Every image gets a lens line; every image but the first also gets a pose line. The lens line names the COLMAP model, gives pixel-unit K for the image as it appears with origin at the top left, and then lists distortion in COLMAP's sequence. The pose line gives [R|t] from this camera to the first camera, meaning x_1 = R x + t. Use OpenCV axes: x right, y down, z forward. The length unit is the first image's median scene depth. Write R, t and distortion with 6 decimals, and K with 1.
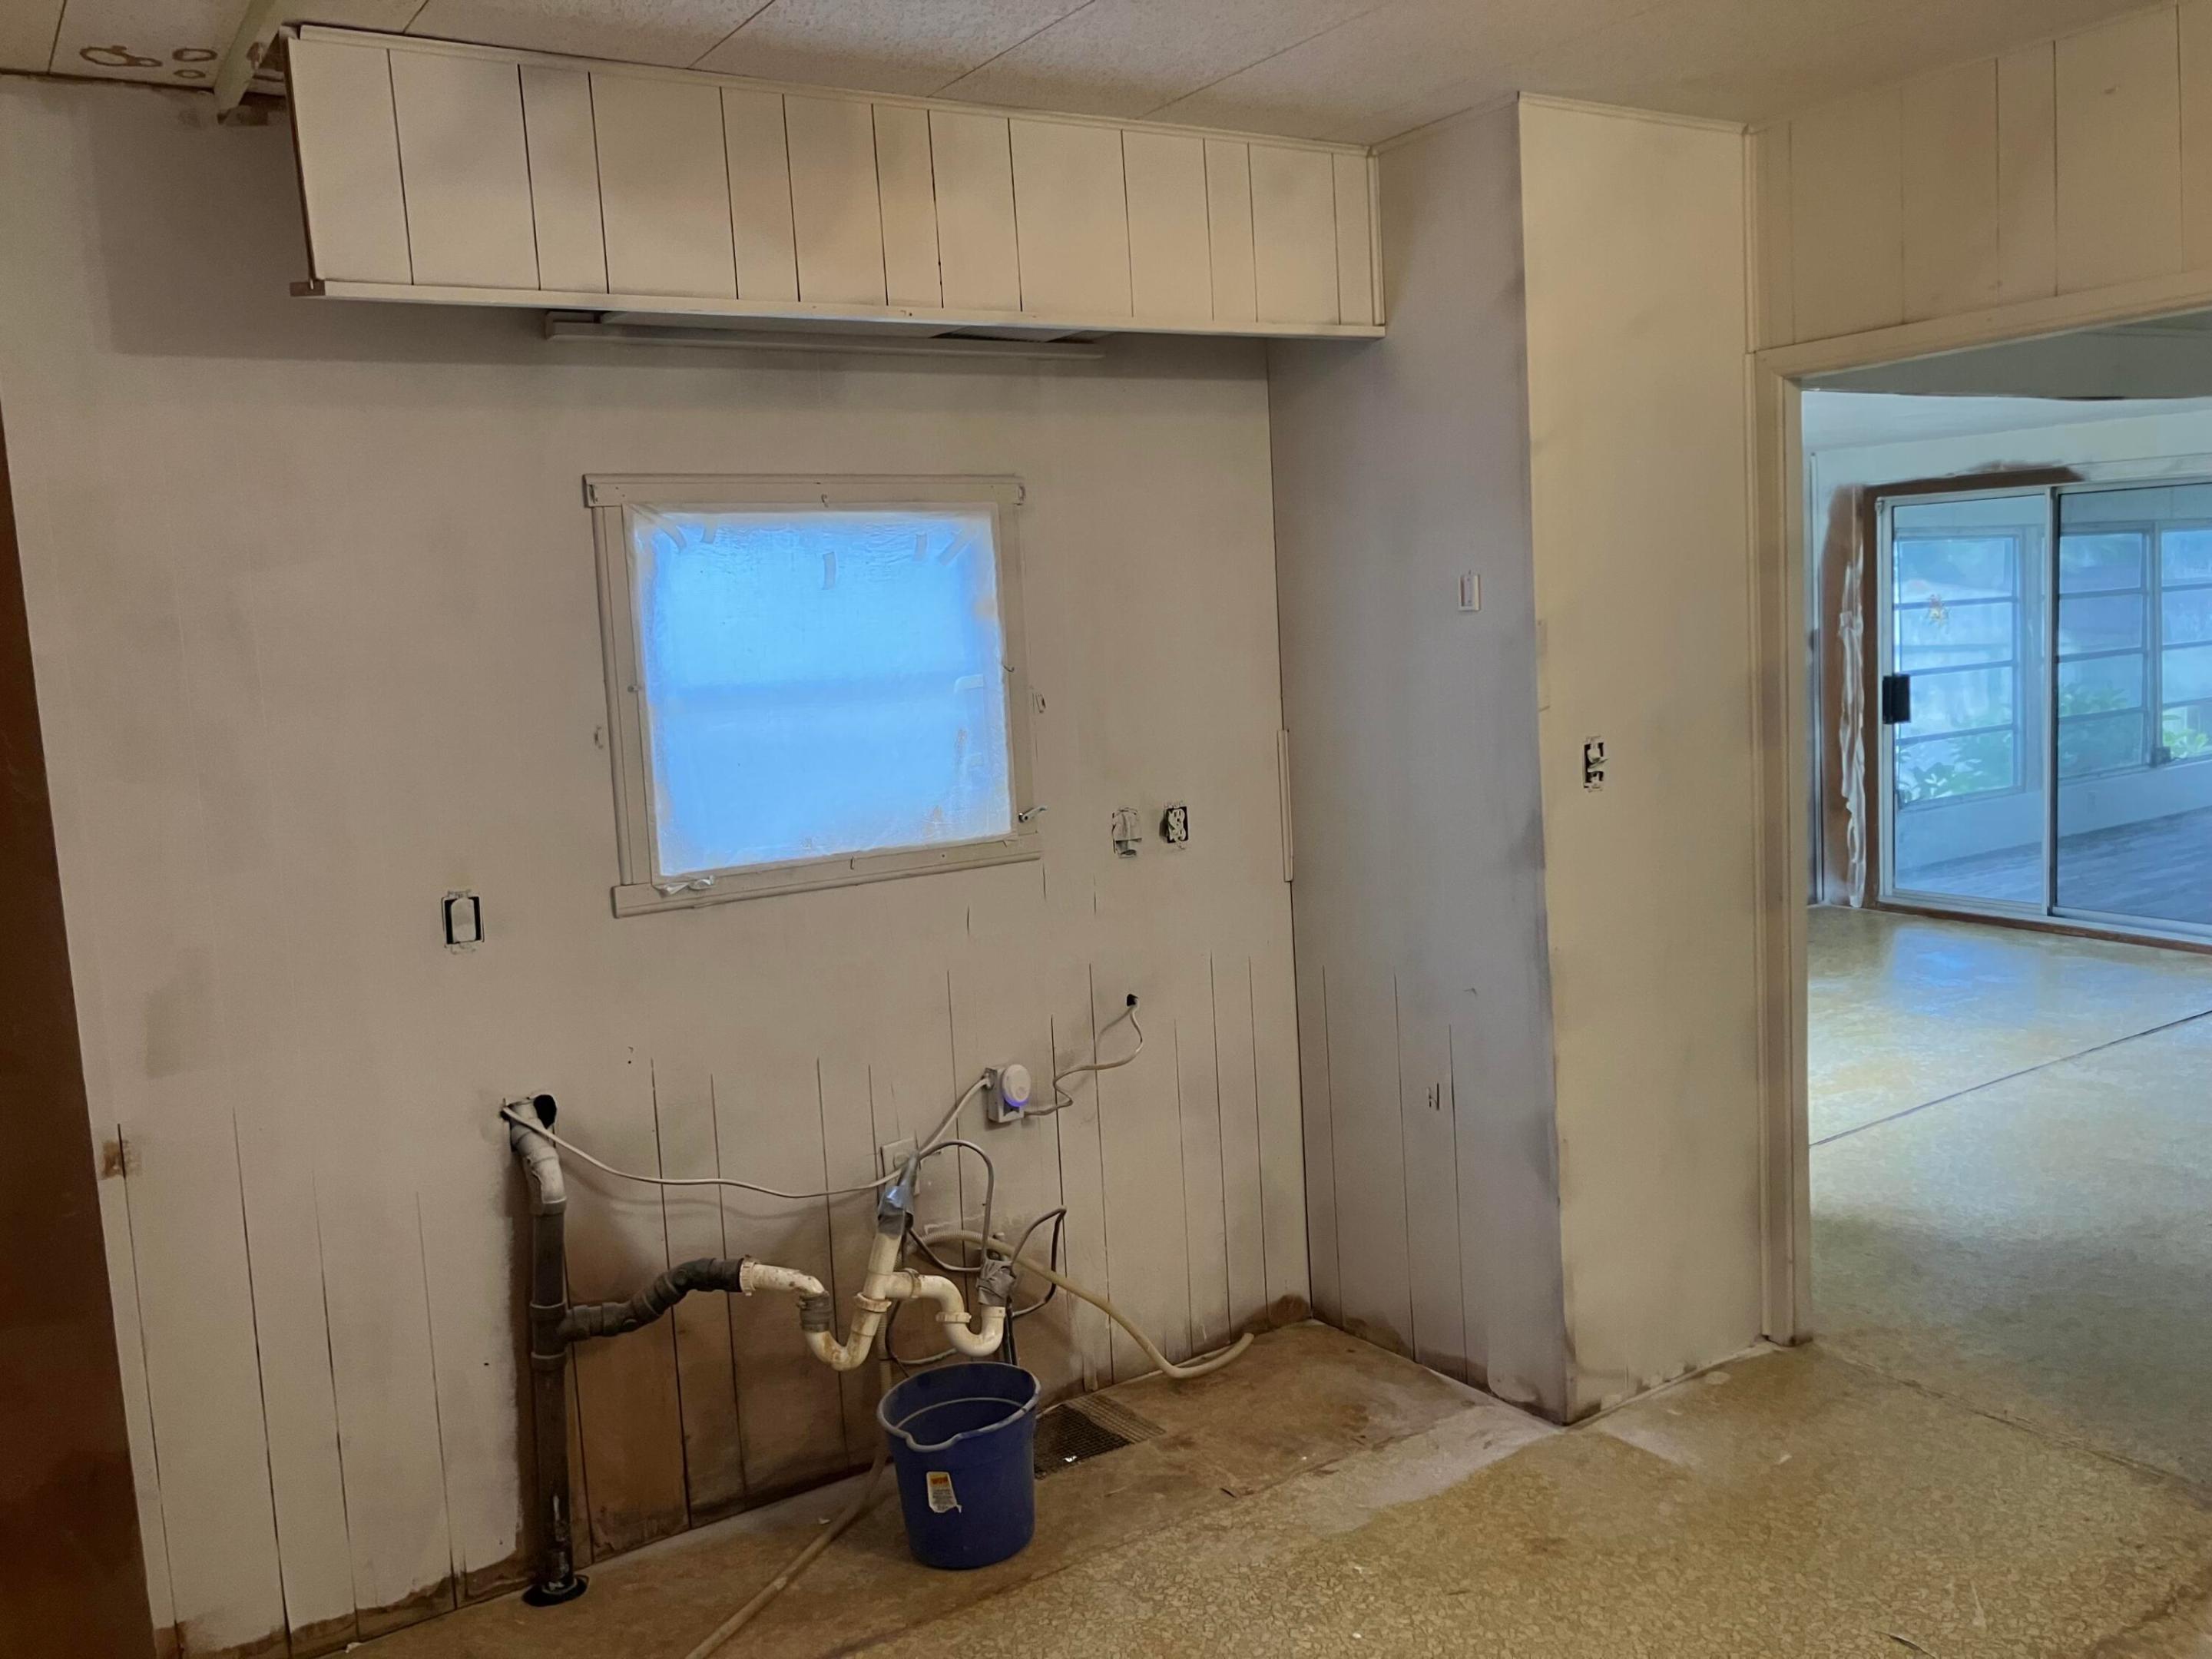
lens RADIAL K [[1854.0, 0, 1135.1], [0, 1854.0, 813.6], [0, 0, 1]] dist [0.010490, 0.012918]
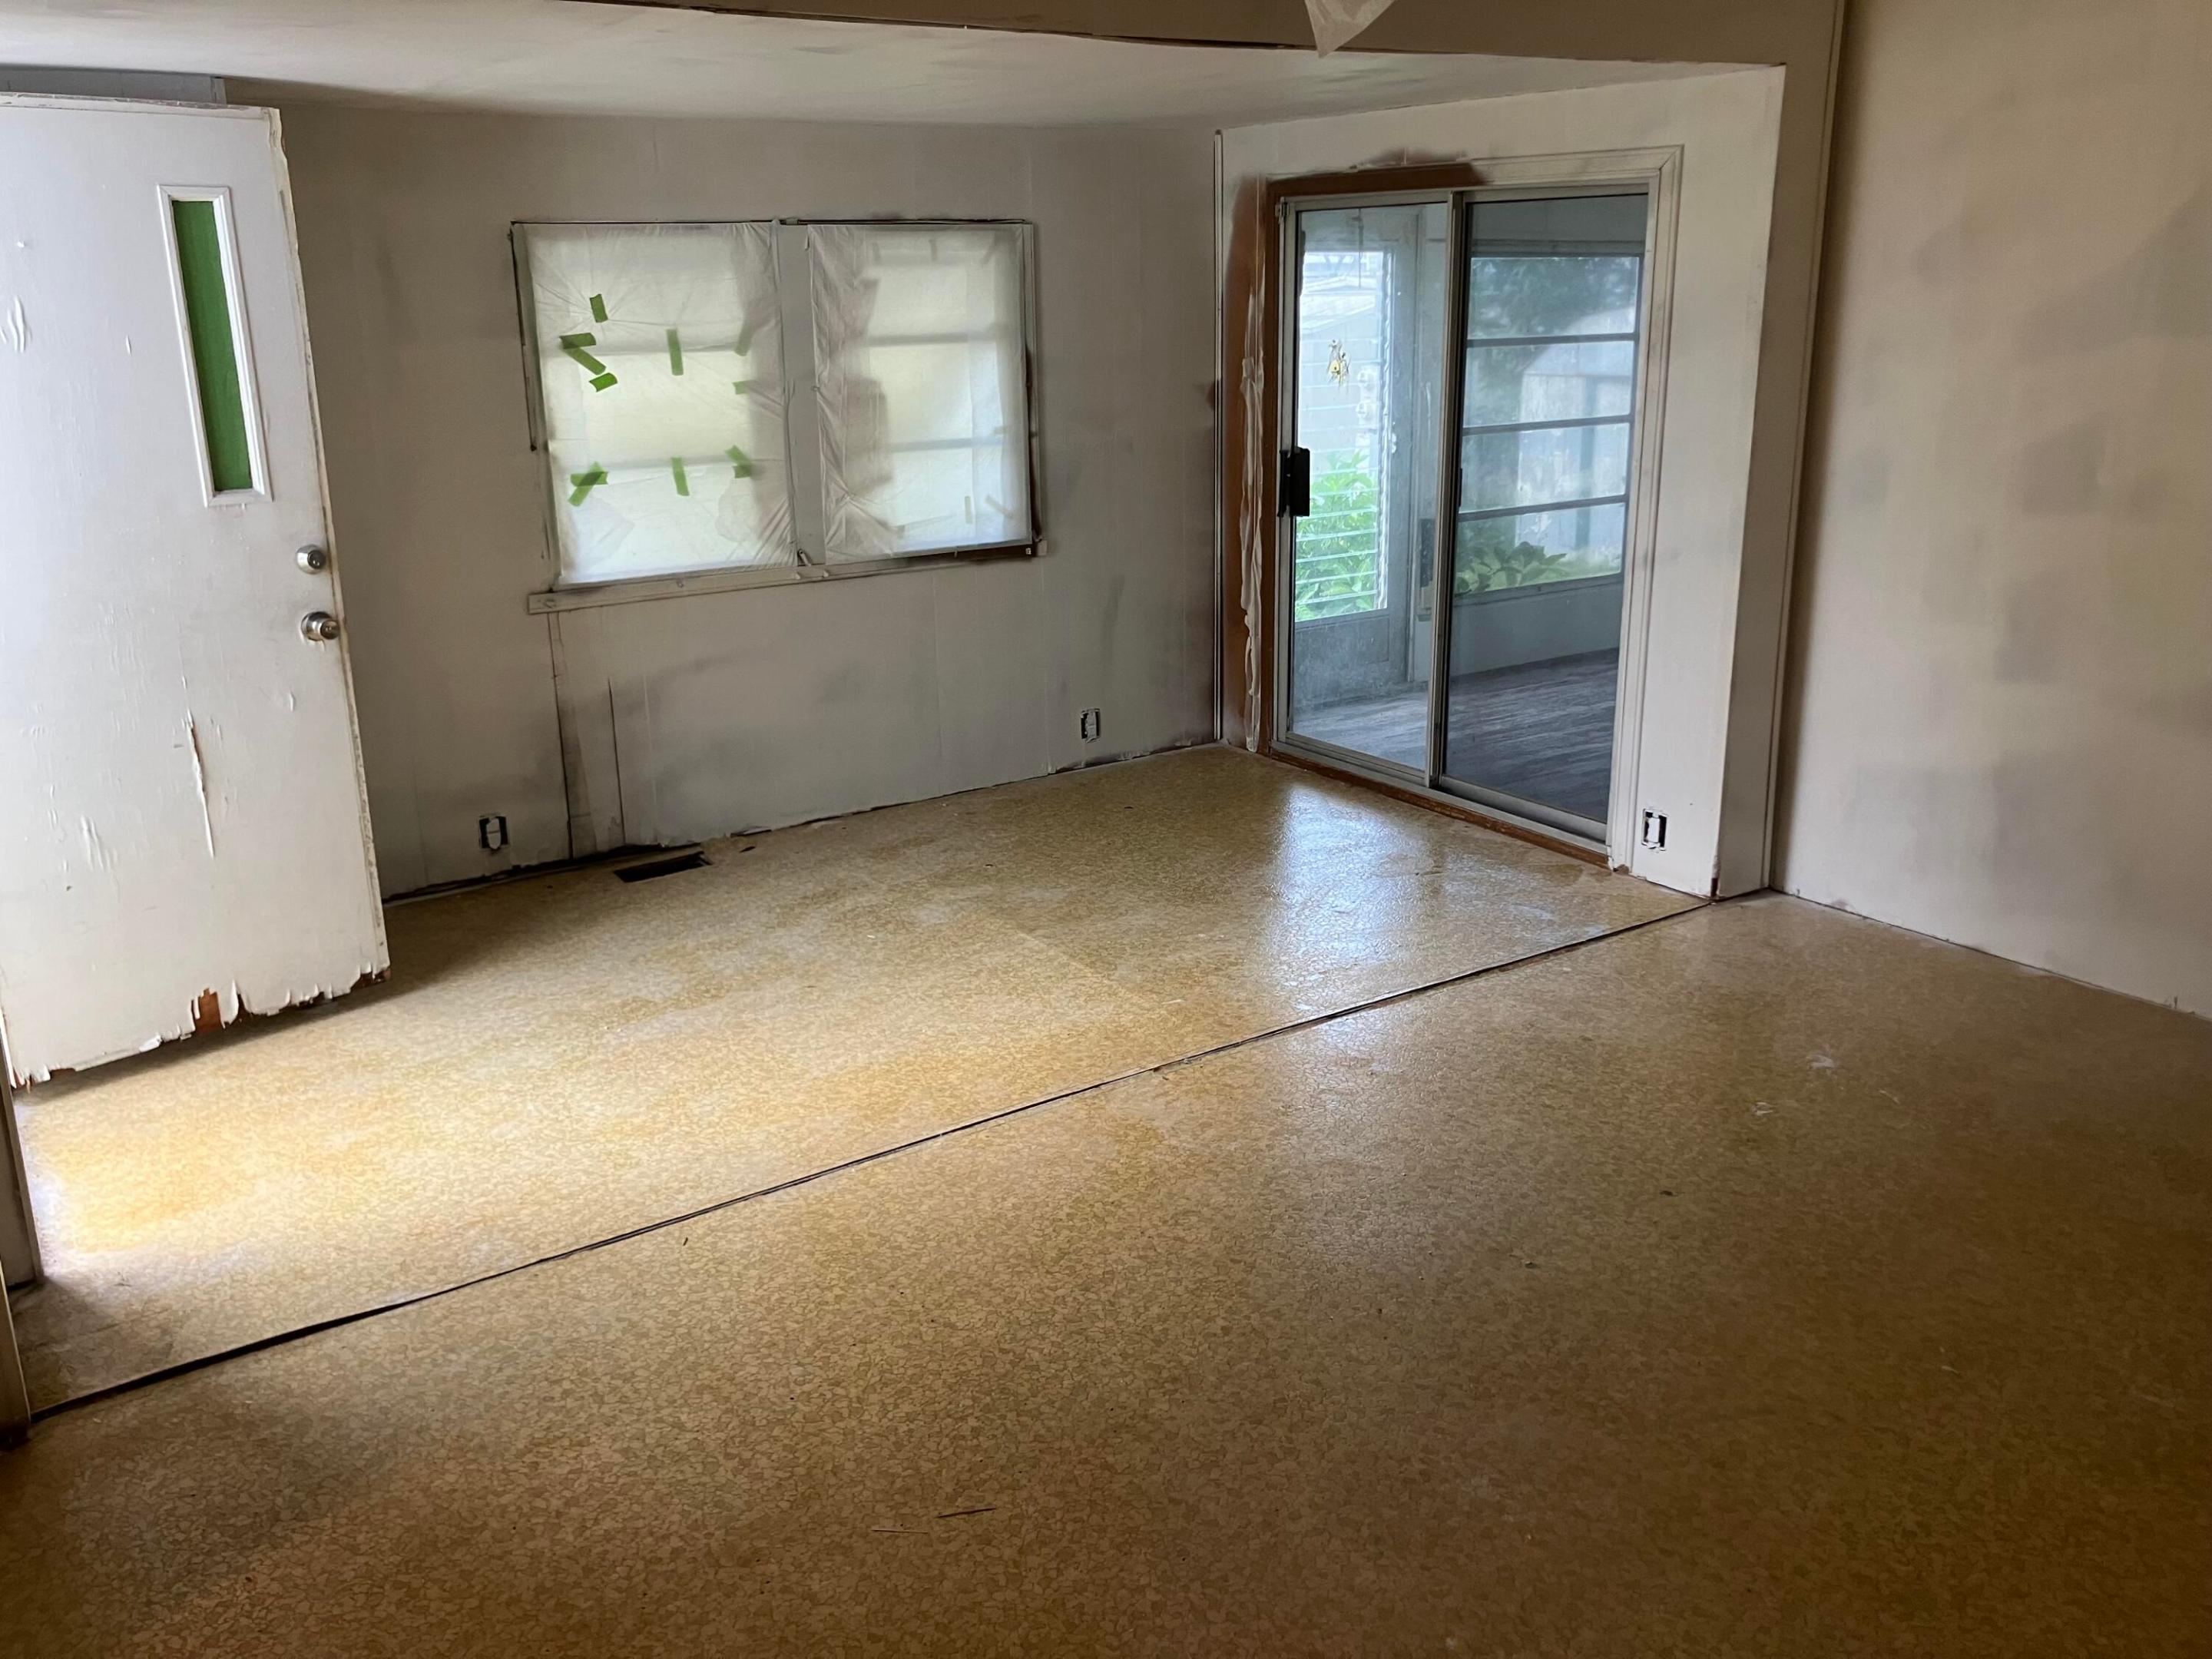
lens RADIAL K [[1985.3, 0, 1142.3], [0, 1985.3, 819.8], [0, 0, 1]] dist [0.110157, -0.012453]
pose [[0.999592, 0.021359, 0.018984, 0.328646], [-0.024039, 0.987699, 0.154510, -0.048558], [-0.015450, -0.154903, 0.987809, 0.181950]]
